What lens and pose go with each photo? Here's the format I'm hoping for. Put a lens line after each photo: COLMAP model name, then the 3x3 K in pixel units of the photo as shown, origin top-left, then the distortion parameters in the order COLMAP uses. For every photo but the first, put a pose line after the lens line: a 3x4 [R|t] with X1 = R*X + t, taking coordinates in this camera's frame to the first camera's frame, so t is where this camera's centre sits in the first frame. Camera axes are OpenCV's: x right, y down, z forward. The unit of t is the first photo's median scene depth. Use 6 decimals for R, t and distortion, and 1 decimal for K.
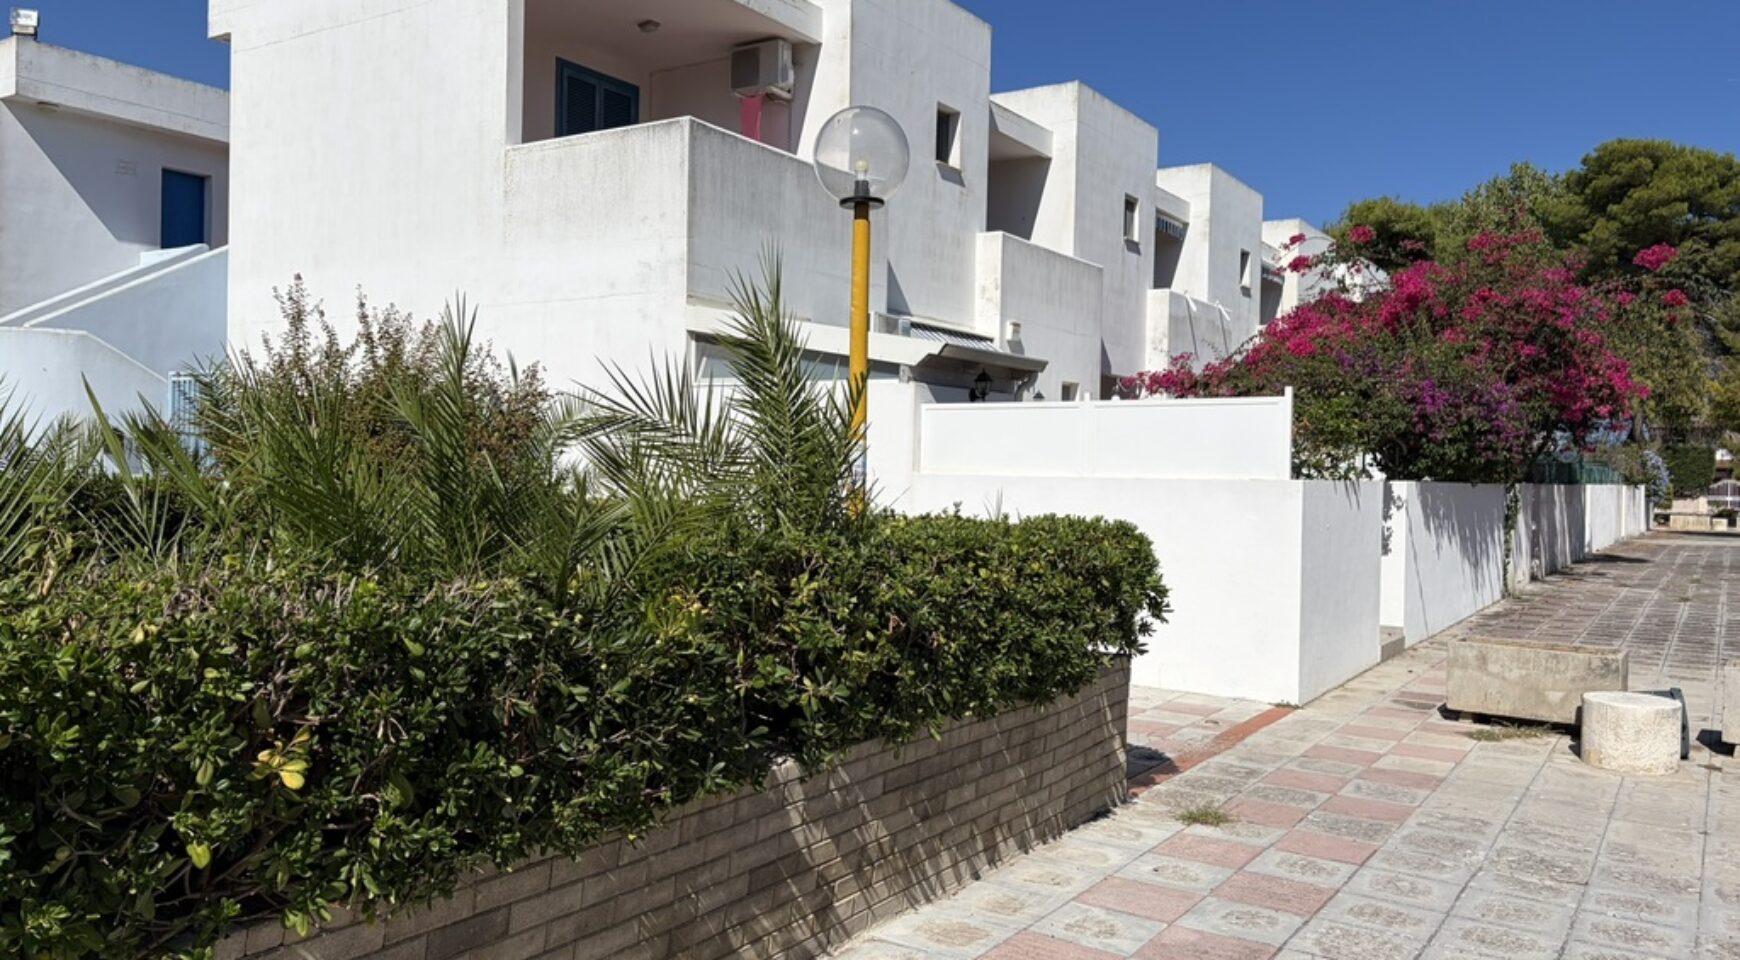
lens RADIAL K [[1308.7, 0, 872.0], [0, 1308.7, 489.5], [0, 0, 1]] dist [0.051096, -0.049851]
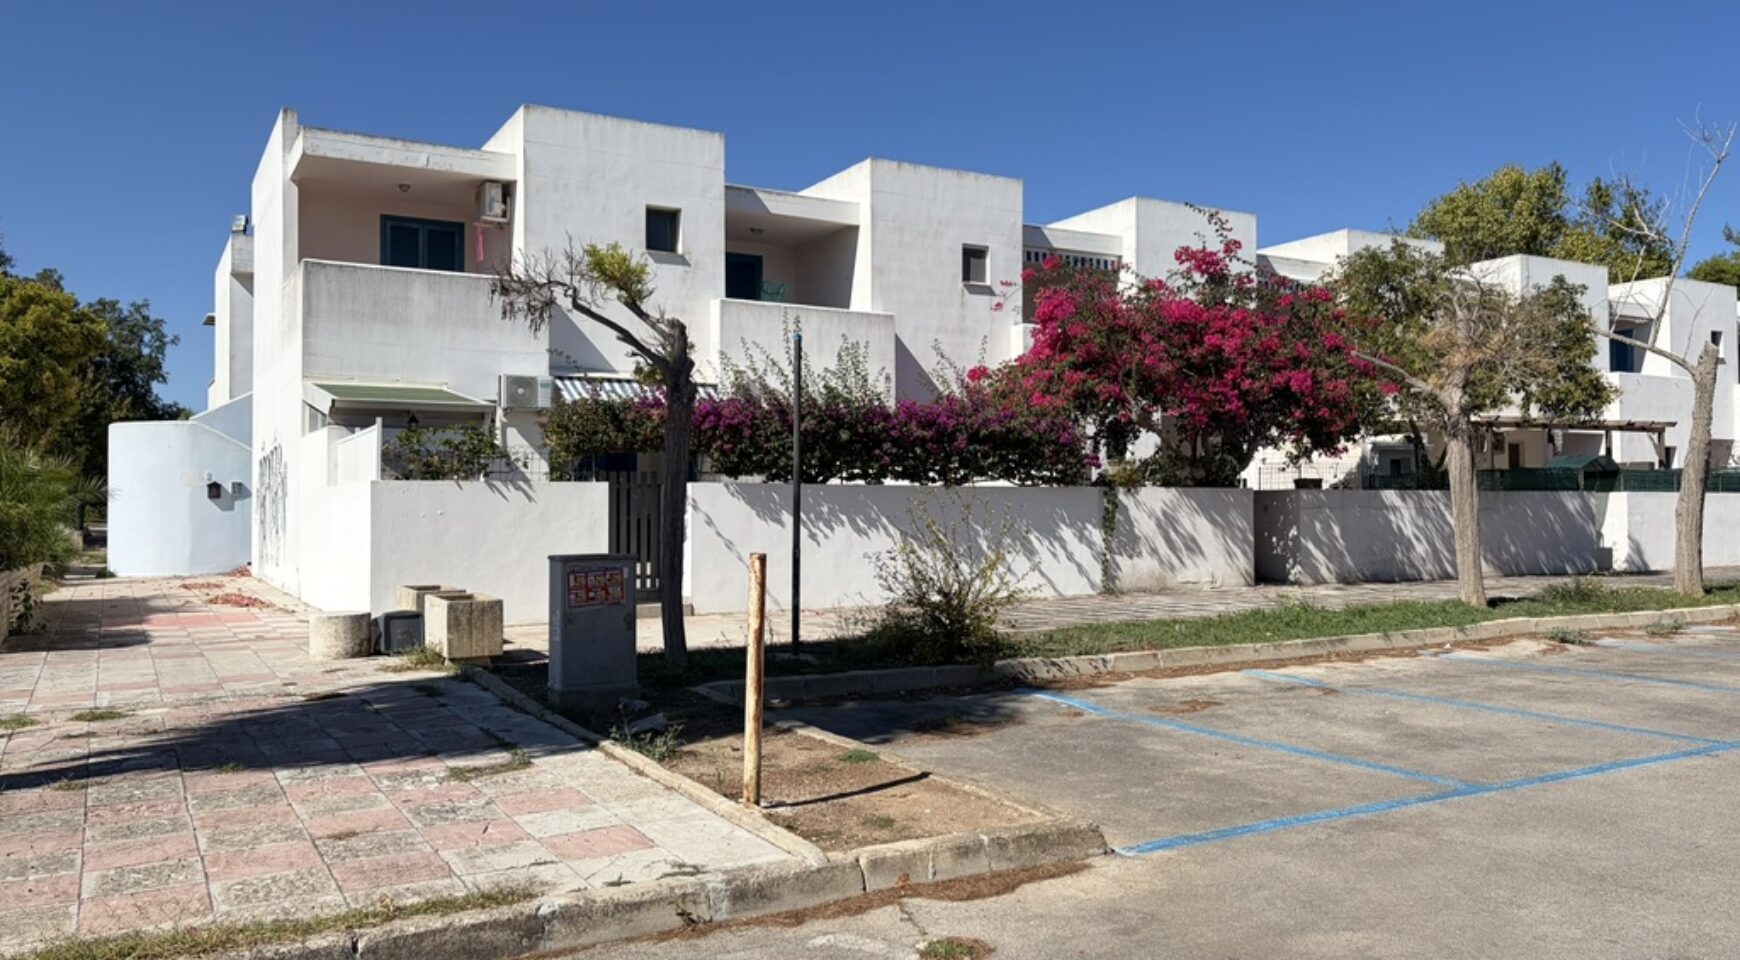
lens RADIAL K [[1308.7, 0, 879.9], [0, 1308.7, 490.9], [0, 0, 1]] dist [0.051096, -0.049851]
pose [[0.887509, -0.030460, -0.459783, 0.882934], [0.013815, 0.999123, -0.039524, 0.040365], [0.460584, 0.028726, 0.887151, -0.028230]]
